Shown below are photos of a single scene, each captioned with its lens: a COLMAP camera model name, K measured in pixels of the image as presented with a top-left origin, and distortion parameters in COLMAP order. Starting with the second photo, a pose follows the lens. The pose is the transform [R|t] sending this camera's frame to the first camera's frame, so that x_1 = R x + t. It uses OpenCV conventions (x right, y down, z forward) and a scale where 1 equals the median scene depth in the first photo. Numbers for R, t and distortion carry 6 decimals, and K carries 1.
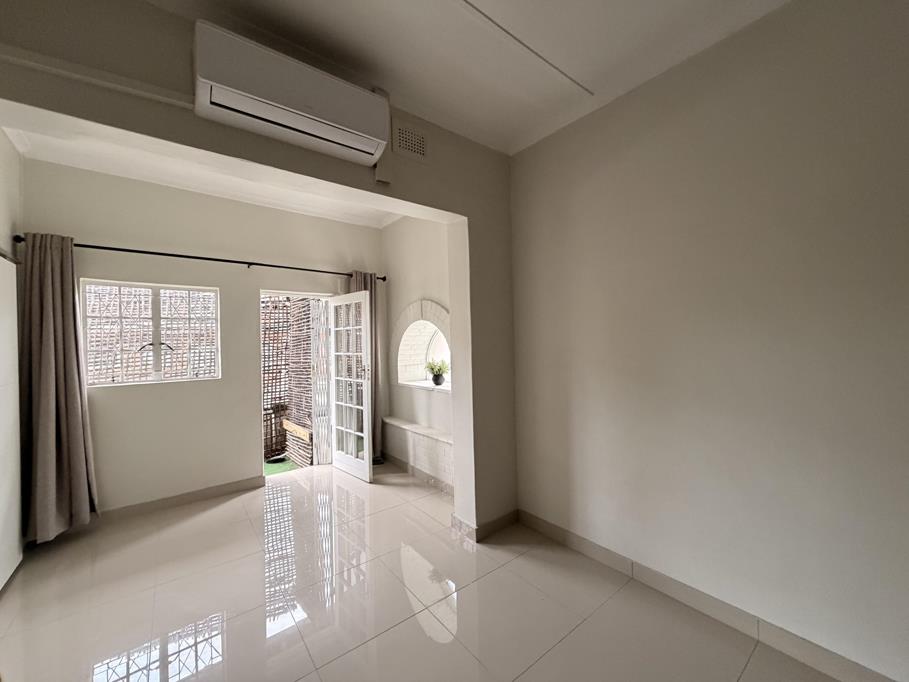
lens RADIAL K [[361.2, 0, 456.2], [0, 361.2, 338.1], [0, 0, 1]] dist [-0.003264, -0.000177]
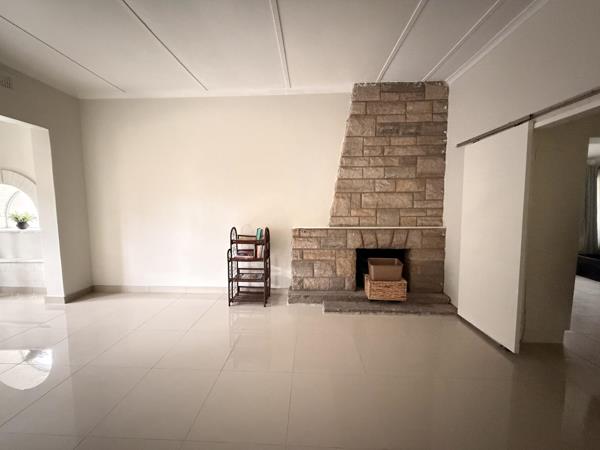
lens RADIAL K [[238.4, 0, 298.9], [0, 238.4, 223.5], [0, 0, 1]] dist [-0.003264, -0.000177]
pose [[0.652990, -0.043634, 0.756109, -0.050071], [-0.020049, 0.996993, 0.074850, 0.011738], [-0.757101, -0.064036, 0.650152, -0.547483]]
